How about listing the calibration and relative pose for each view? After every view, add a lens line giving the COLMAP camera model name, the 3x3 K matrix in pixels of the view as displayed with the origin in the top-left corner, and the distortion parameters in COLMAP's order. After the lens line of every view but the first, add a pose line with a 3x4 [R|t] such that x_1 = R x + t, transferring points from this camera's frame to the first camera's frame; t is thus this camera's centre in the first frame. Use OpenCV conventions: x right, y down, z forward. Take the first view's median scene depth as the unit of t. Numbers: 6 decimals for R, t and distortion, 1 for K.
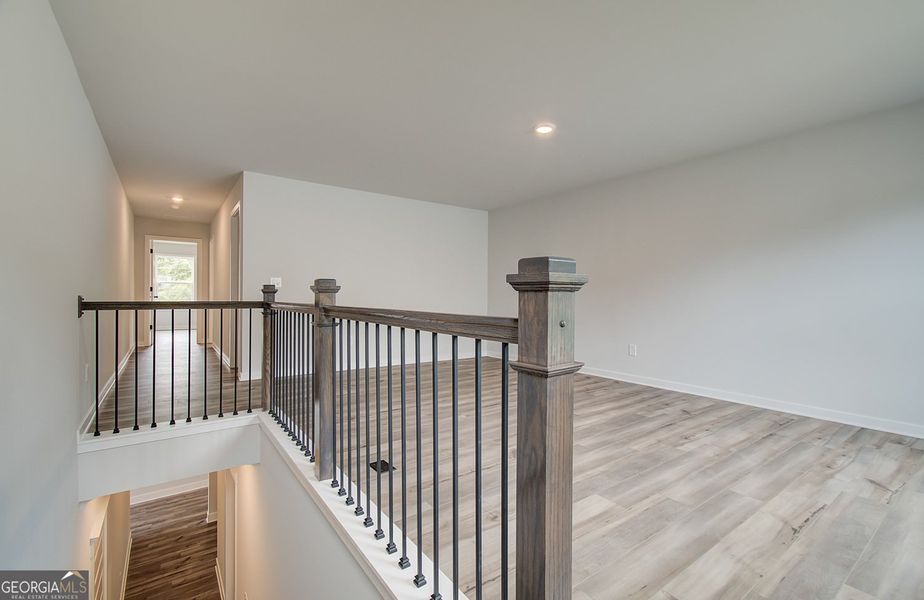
lens RADIAL K [[399.2, 0, 462.0], [0, 399.2, 300.0], [0, 0, 1]] dist [-0.008269, -0.000124]
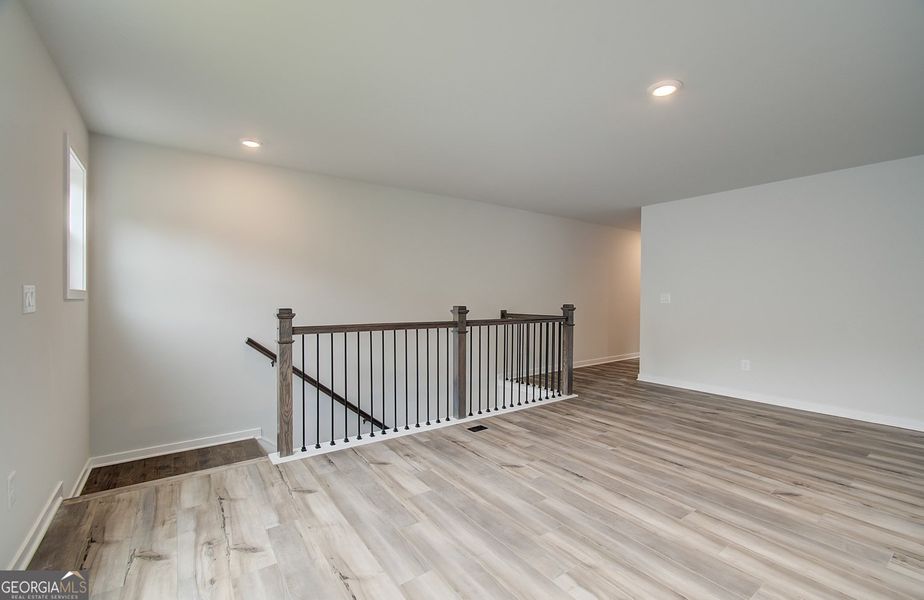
lens RADIAL K [[392.4, 0, 462.0], [0, 392.4, 300.0], [0, 0, 1]] dist [-0.006172, 0.000471]
pose [[0.010150, 0.002848, -0.999944, 1.359724], [-0.014419, 0.999892, 0.002701, -0.081581], [0.999845, 0.014391, 0.010190, 0.956788]]
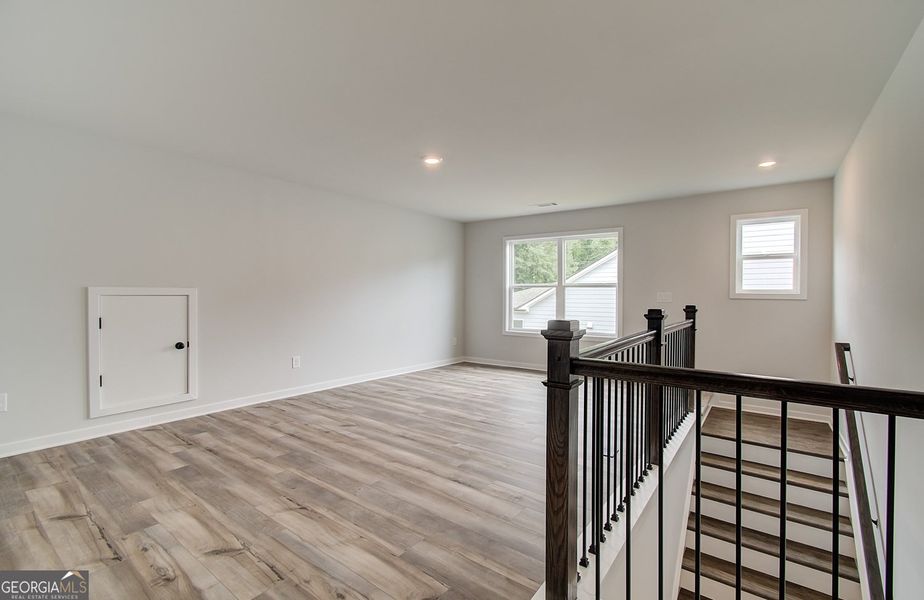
lens RADIAL K [[392.4, 0, 462.0], [0, 392.4, 300.0], [0, 0, 1]] dist [-0.006172, 0.000471]
pose [[-0.308872, -0.025227, 0.950769, -1.315284], [0.004376, 0.999600, 0.027944, -0.104840], [-0.951094, 0.012792, -0.308638, 1.907004]]
